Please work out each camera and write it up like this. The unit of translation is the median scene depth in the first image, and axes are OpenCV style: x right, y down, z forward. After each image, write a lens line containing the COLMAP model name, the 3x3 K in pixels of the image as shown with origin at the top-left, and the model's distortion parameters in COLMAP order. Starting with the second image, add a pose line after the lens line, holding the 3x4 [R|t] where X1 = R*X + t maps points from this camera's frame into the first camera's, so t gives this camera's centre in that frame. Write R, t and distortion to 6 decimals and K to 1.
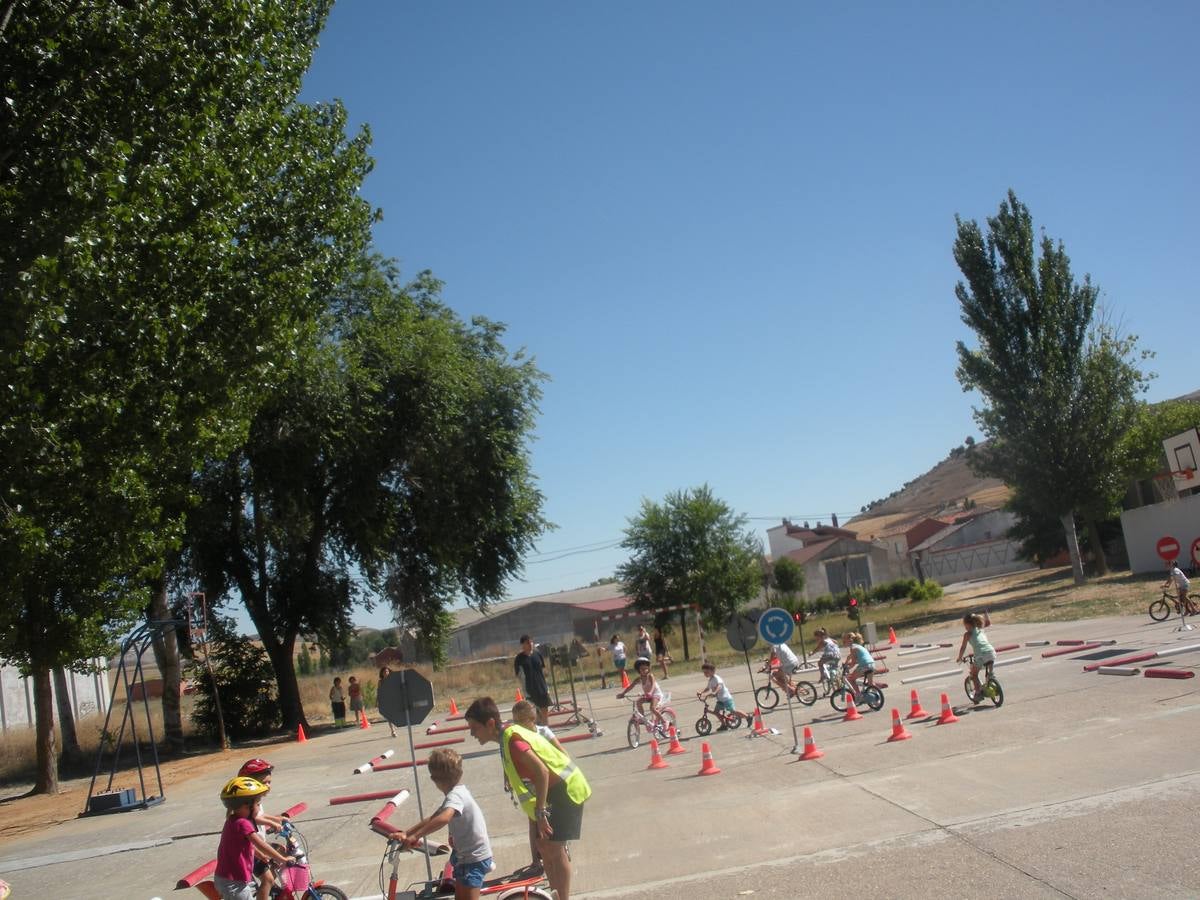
lens RADIAL K [[1274.3, 0, 623.3], [0, 1274.3, 453.2], [0, 0, 1]] dist [-0.310983, 0.383132]
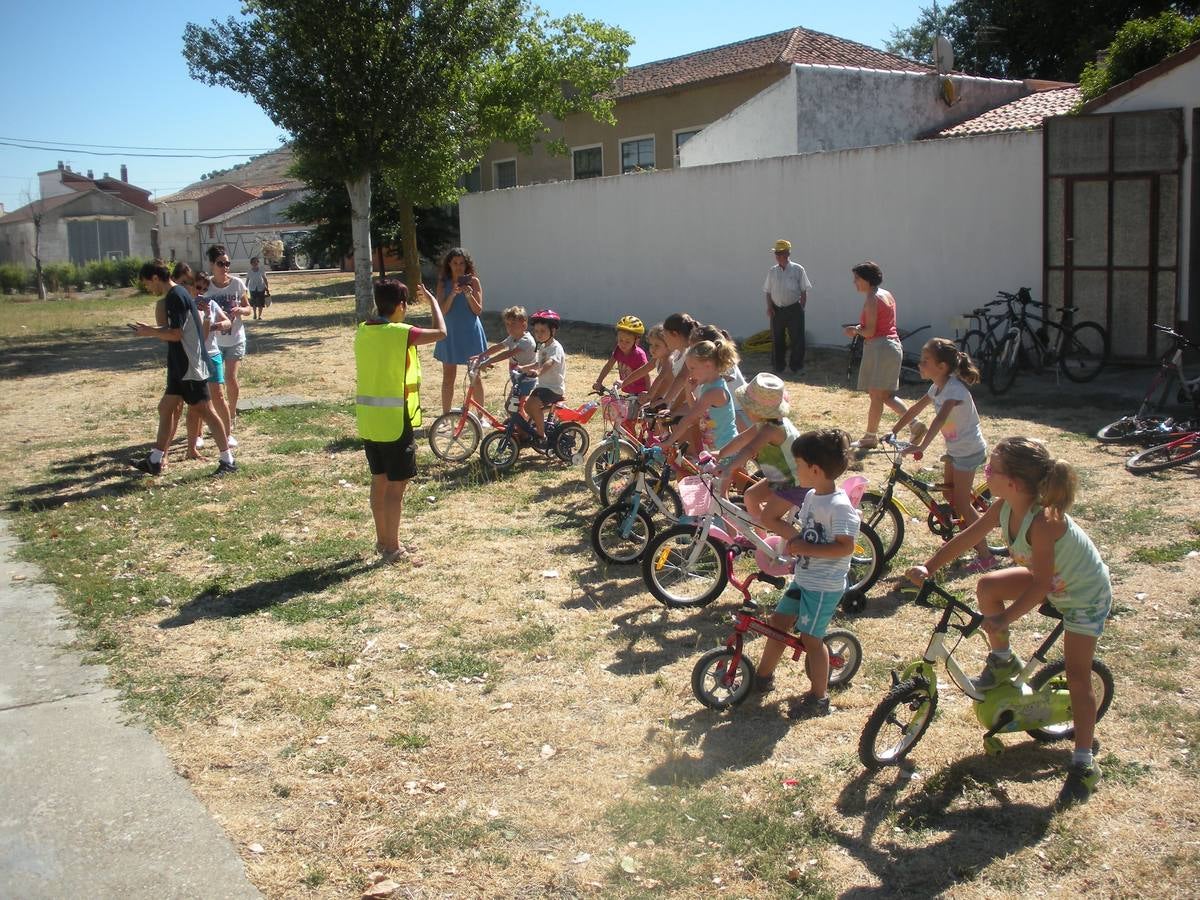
lens RADIAL K [[1274.3, 0, 623.3], [0, 1274.3, 453.2], [0, 0, 1]] dist [-0.310983, 0.383132]
pose [[0.860591, 0.065840, 0.505022, 0.078133], [-0.189841, 0.961615, 0.198135, 0.013935], [-0.472592, -0.266387, 0.840057, 0.186945]]
